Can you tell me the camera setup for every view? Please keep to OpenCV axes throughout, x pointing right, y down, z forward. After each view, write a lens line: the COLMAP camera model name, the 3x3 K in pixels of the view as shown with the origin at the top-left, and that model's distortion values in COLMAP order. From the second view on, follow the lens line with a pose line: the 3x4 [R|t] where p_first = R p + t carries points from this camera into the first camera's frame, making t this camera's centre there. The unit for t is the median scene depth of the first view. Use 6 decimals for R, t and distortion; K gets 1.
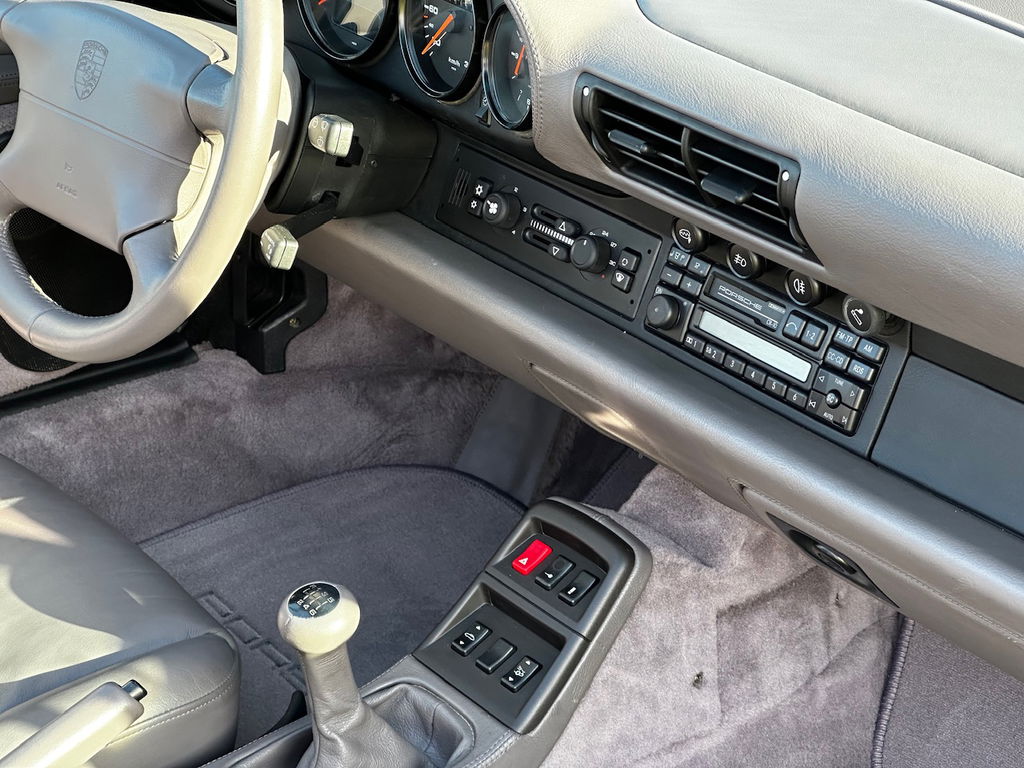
lens RADIAL K [[2298.2, 0, 512.0], [0, 2298.2, 384.0], [0, 0, 1]] dist [-0.250910, 8.027950]
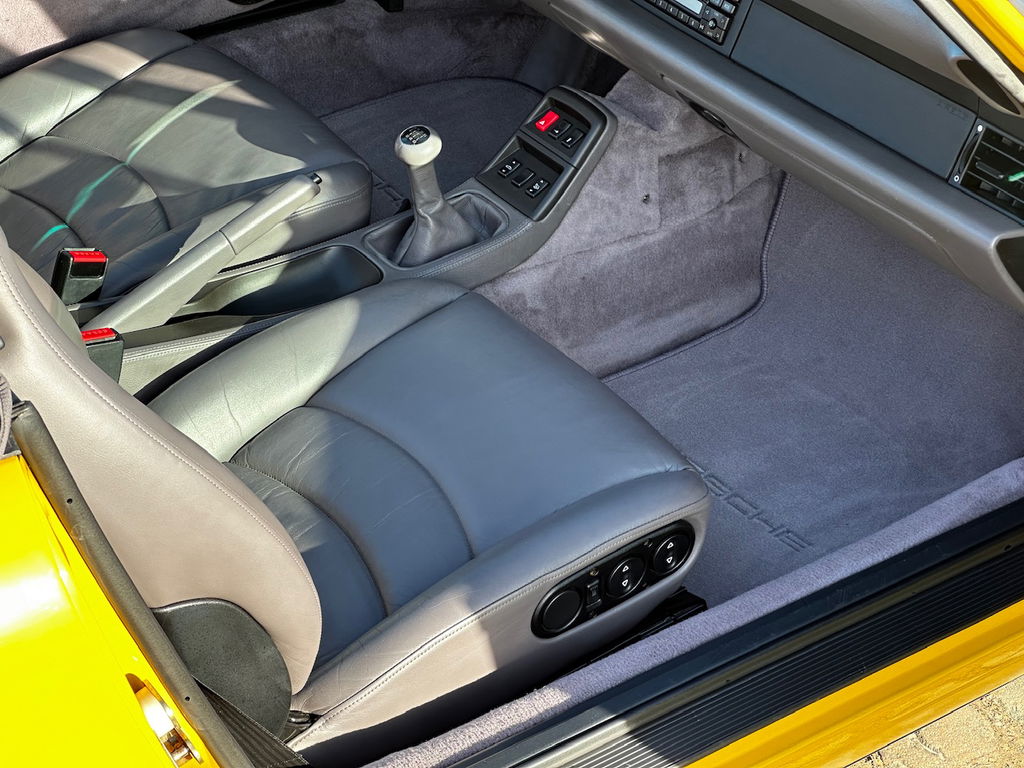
lens RADIAL K [[2298.2, 0, 512.0], [0, 2298.2, 384.0], [0, 0, 1]] dist [-0.250910, 8.027950]
pose [[0.998223, 0.032066, -0.050230, 0.071347], [-0.024673, 0.989640, 0.141438, 0.028965], [0.054245, -0.139947, 0.988672, -0.661586]]
